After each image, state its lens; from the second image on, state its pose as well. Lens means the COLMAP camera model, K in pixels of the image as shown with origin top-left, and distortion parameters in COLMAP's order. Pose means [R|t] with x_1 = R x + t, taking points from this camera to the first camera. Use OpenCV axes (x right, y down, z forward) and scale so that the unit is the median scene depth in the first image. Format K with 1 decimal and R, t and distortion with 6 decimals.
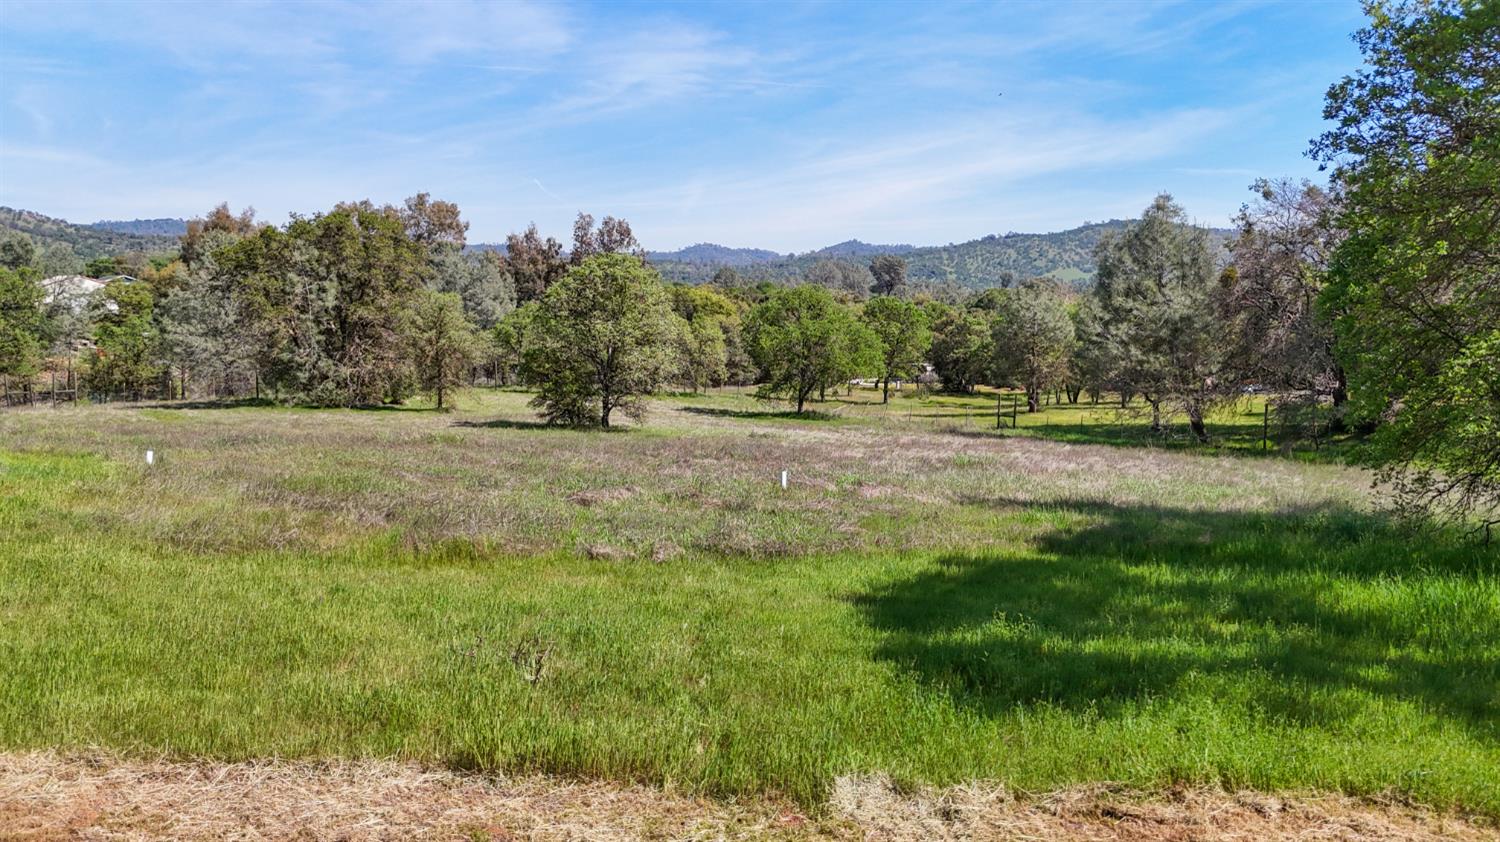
lens RADIAL K [[1068.9, 0, 750.0], [0, 1068.9, 421.0], [0, 0, 1]] dist [0.081696, -0.119783]
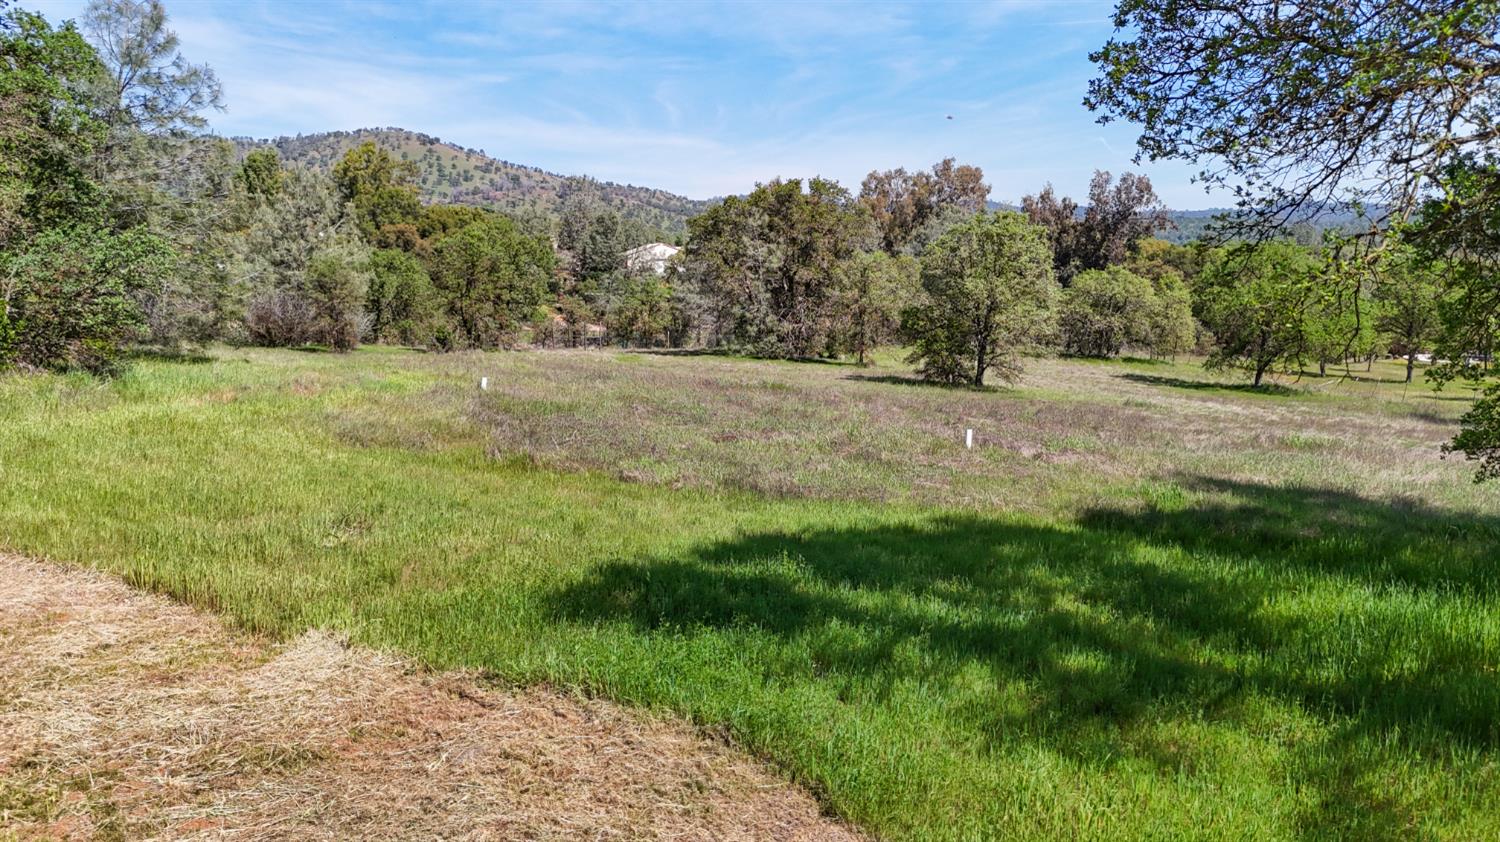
lens RADIAL K [[1068.9, 0, 750.0], [0, 1068.9, 421.0], [0, 0, 1]] dist [0.081696, -0.119783]
pose [[0.884401, 0.066818, -0.461921, 0.101873], [-0.051365, 0.997622, 0.045966, 0.002025], [0.463894, -0.016926, 0.885729, 0.010870]]
